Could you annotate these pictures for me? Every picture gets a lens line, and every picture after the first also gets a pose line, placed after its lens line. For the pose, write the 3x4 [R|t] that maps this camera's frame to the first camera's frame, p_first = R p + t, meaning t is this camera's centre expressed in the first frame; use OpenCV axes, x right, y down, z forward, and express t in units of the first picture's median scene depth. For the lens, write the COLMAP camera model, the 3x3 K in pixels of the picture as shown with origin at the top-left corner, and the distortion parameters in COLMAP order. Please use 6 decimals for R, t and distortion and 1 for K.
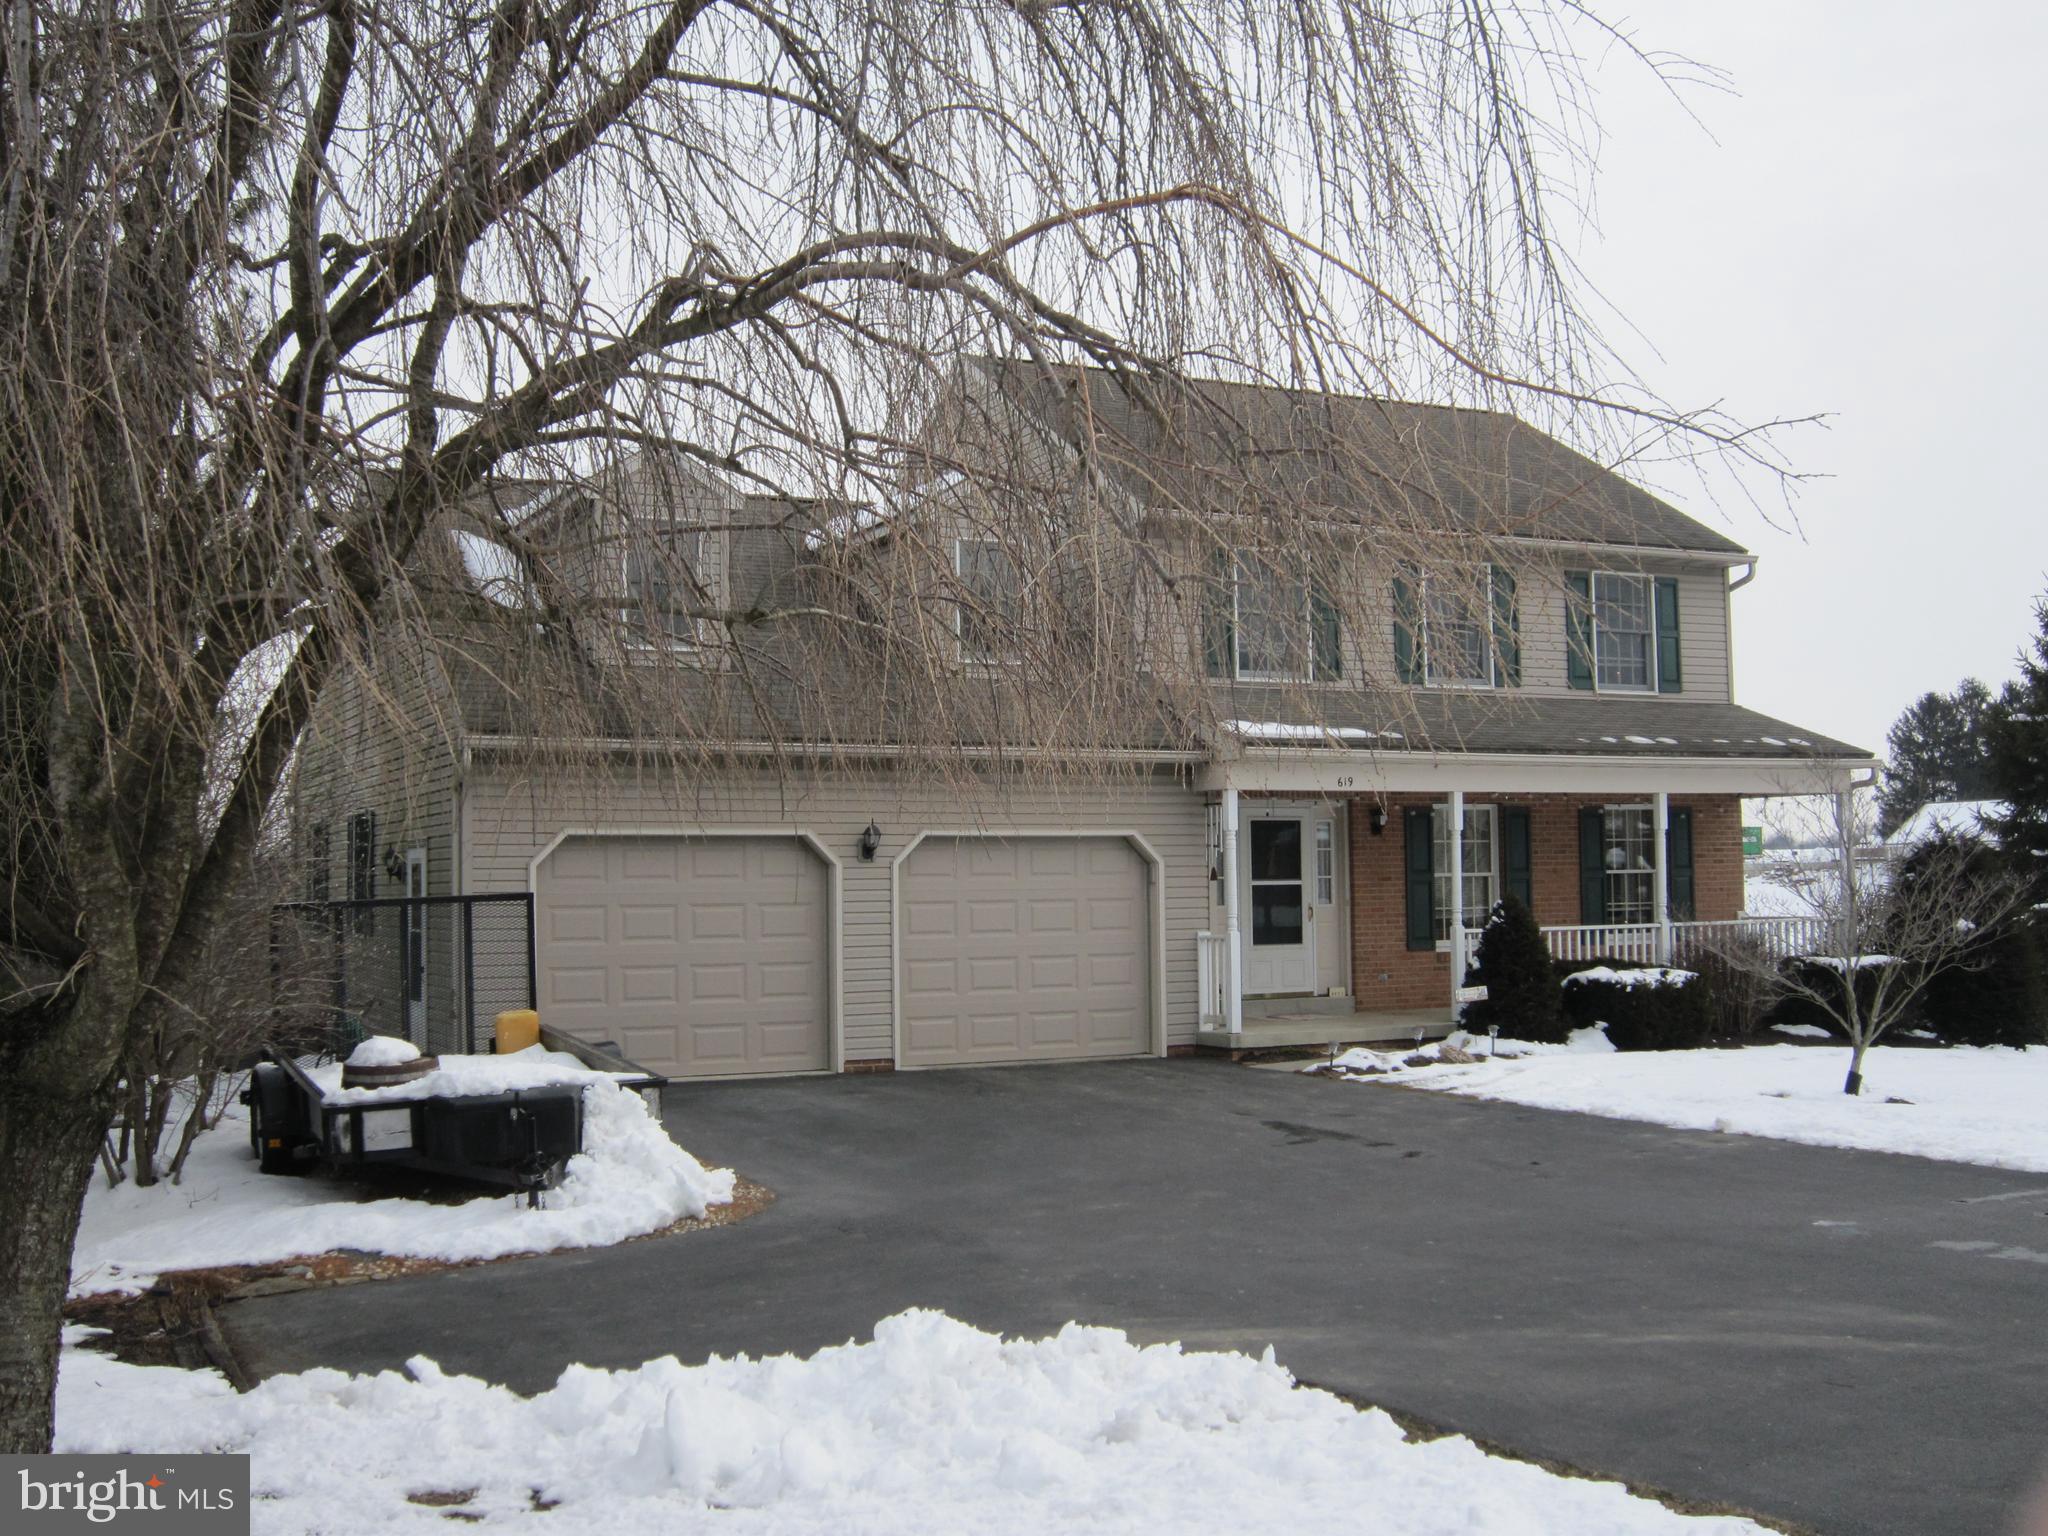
lens RADIAL K [[2159.0, 0, 1032.2], [0, 2159.0, 776.6], [0, 0, 1]] dist [-0.095823, 0.000000]
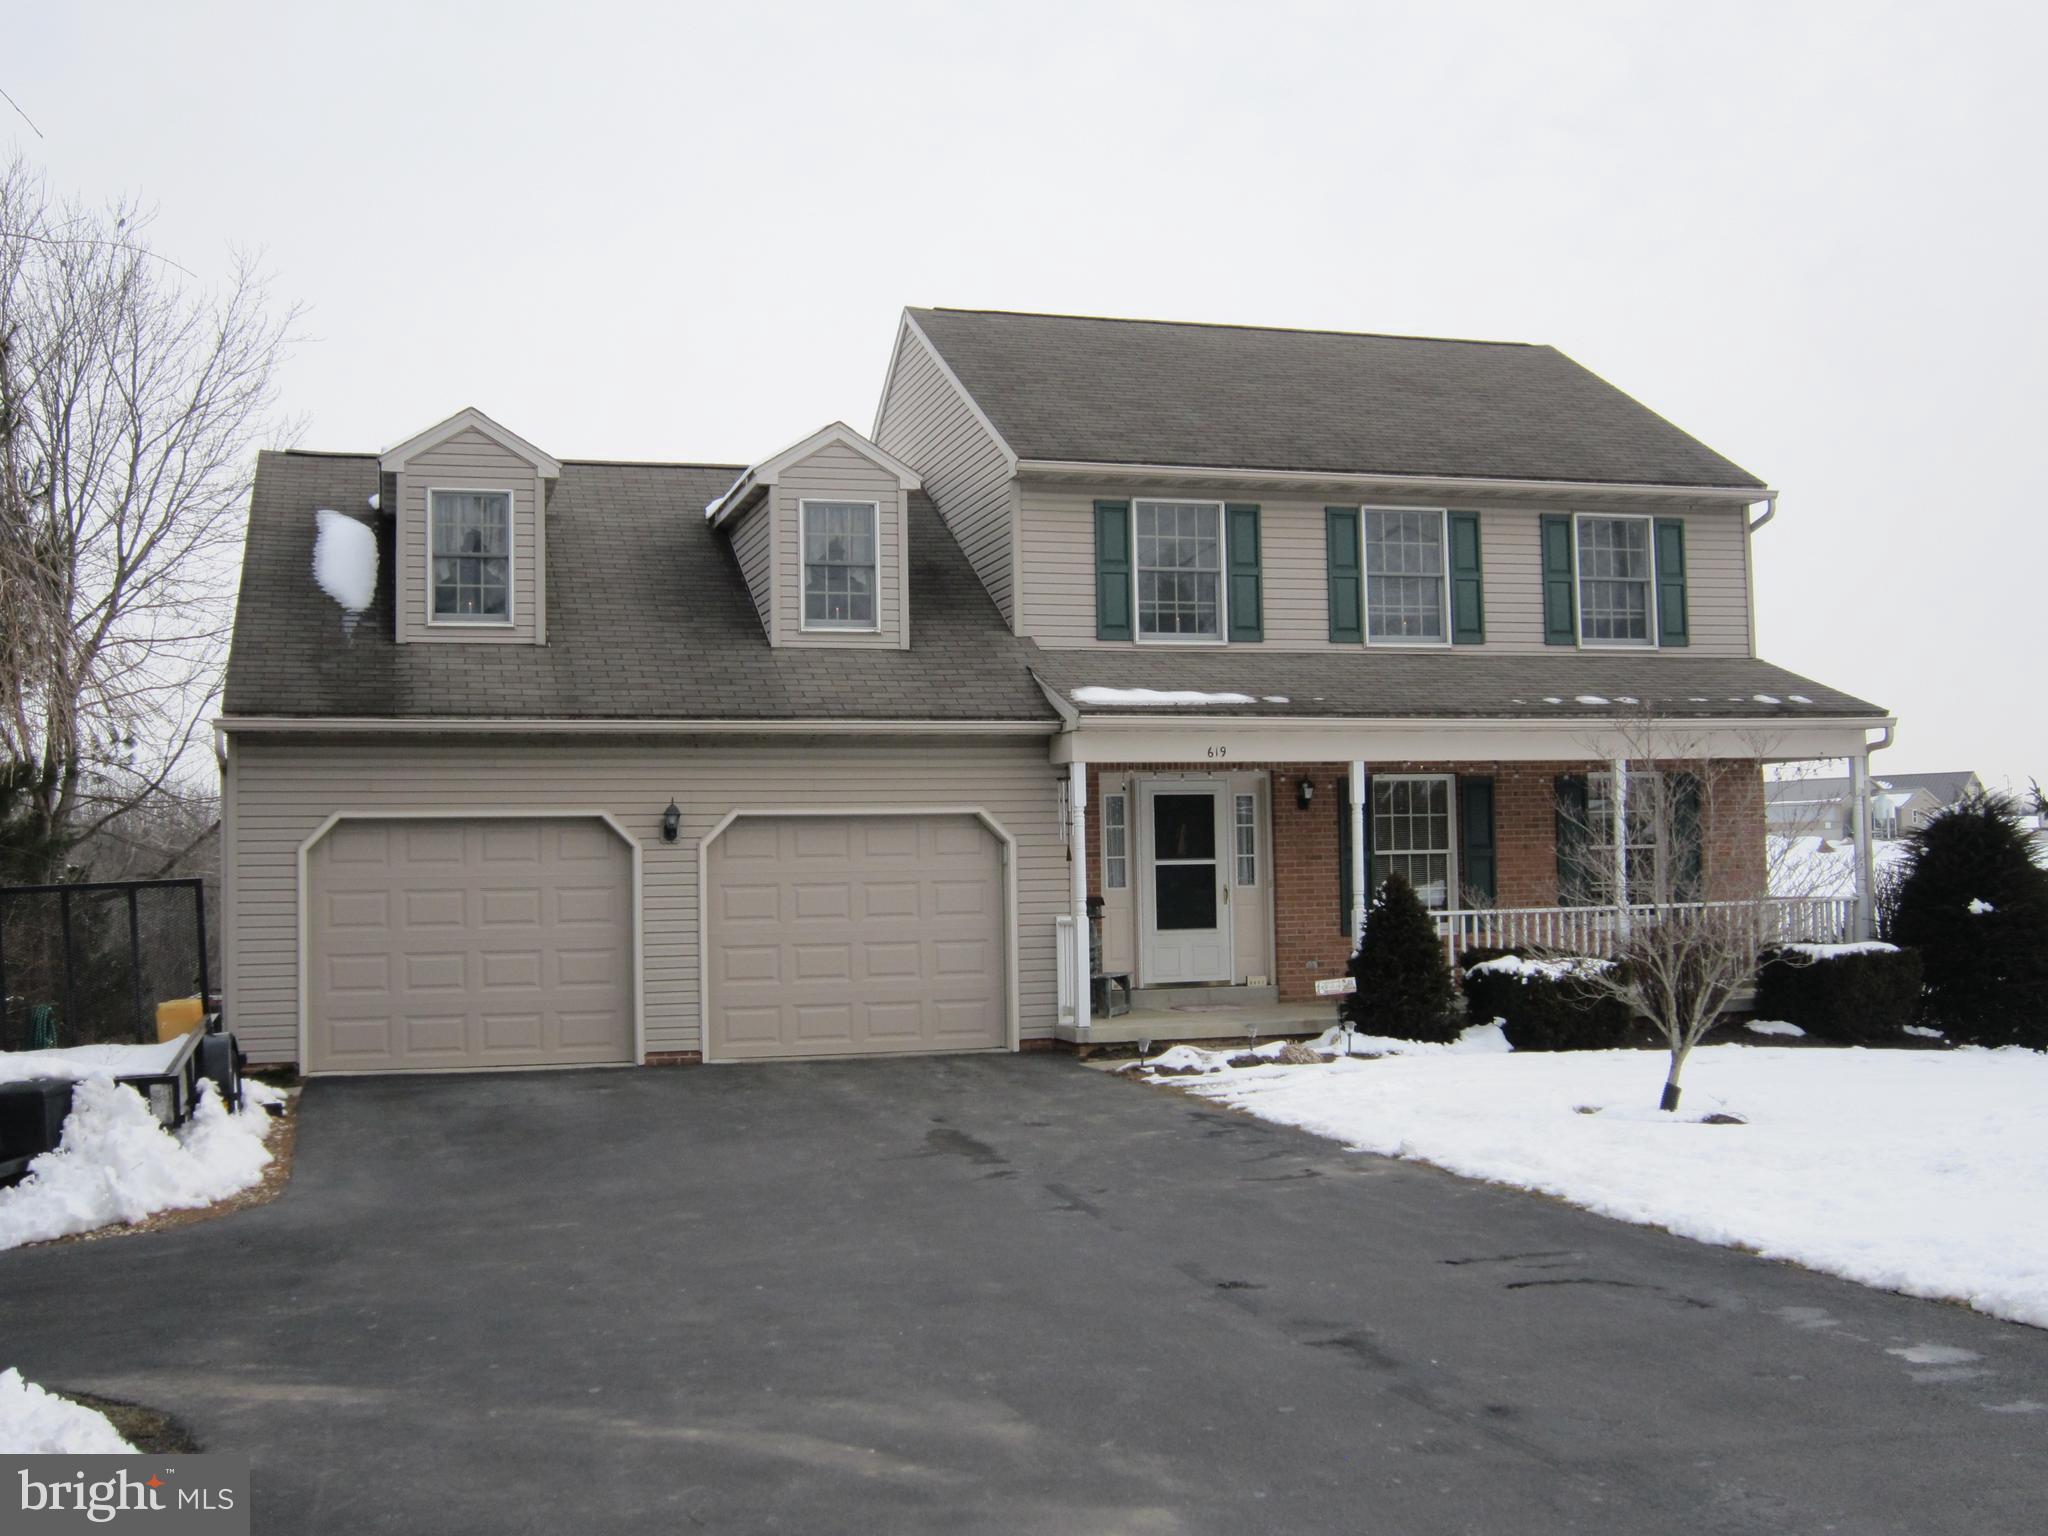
lens RADIAL K [[2159.0, 0, 1021.0], [0, 2159.0, 759.8], [0, 0, 1]] dist [-0.095823, 0.000000]
pose [[0.984289, -0.013821, -0.176023, 0.225449], [0.014473, 0.999892, 0.002424, 0.002342], [0.175971, -0.004934, 0.984383, 0.086805]]
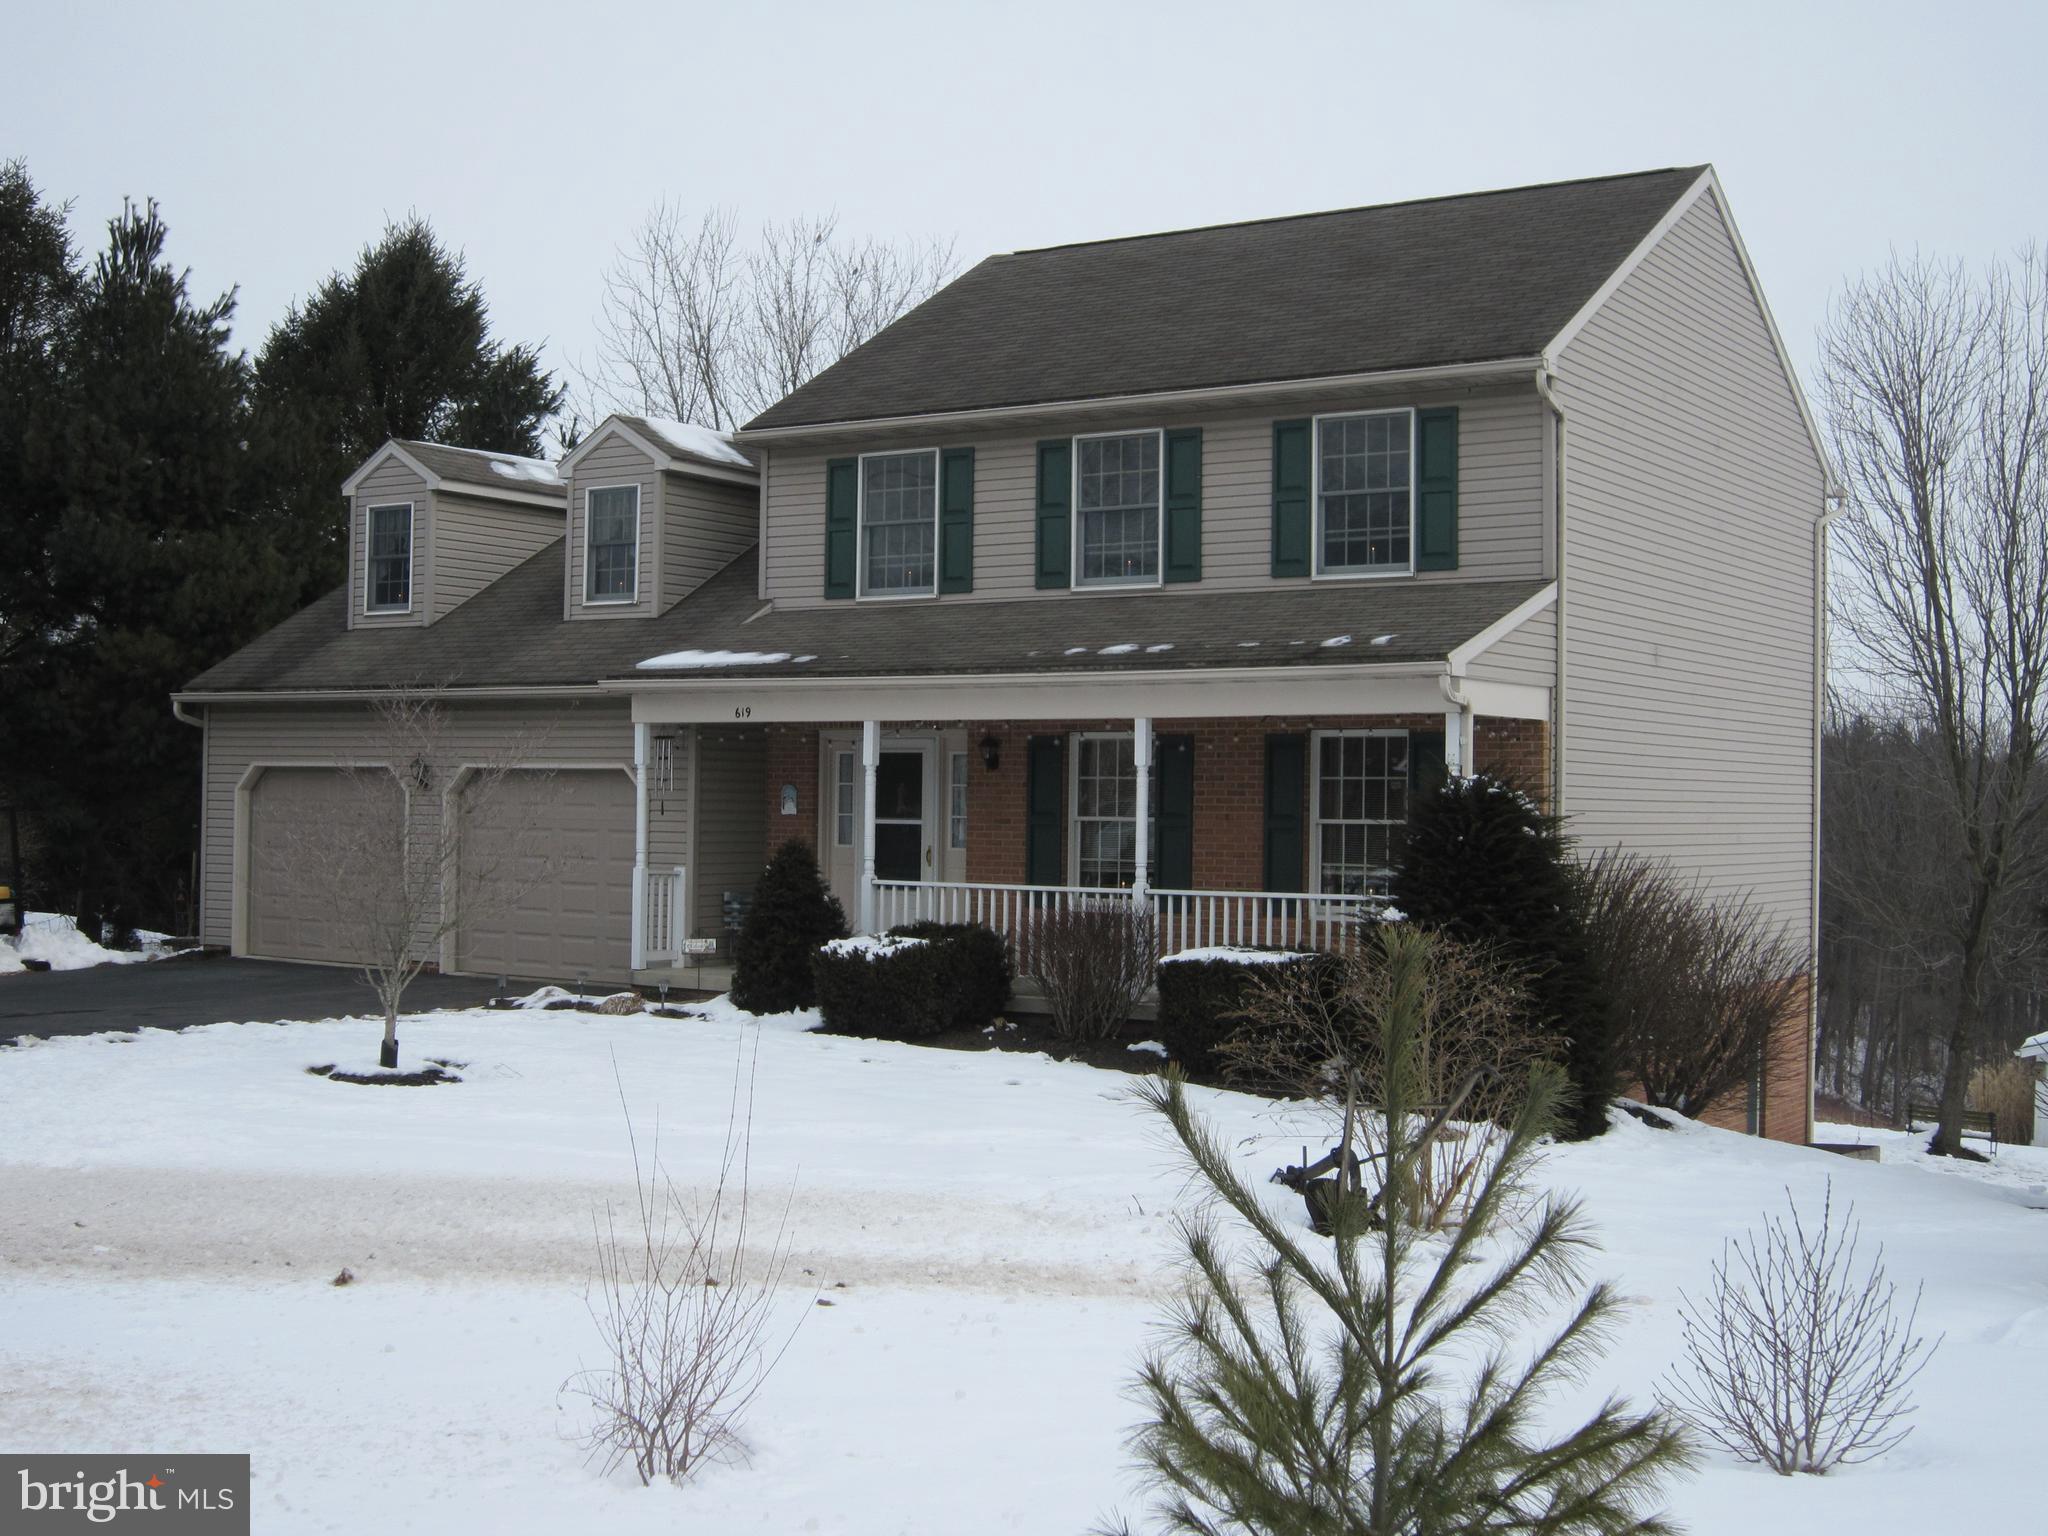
lens RADIAL K [[2483.4, 0, 1020.8], [0, 2483.4, 764.3], [0, 0, 1]] dist [-0.033498, 0.000000]
pose [[0.496004, 0.004870, -0.868307, 1.137626], [0.021794, 0.999599, 0.018056, 0.008087], [0.868047, -0.027879, 0.495699, 0.575865]]
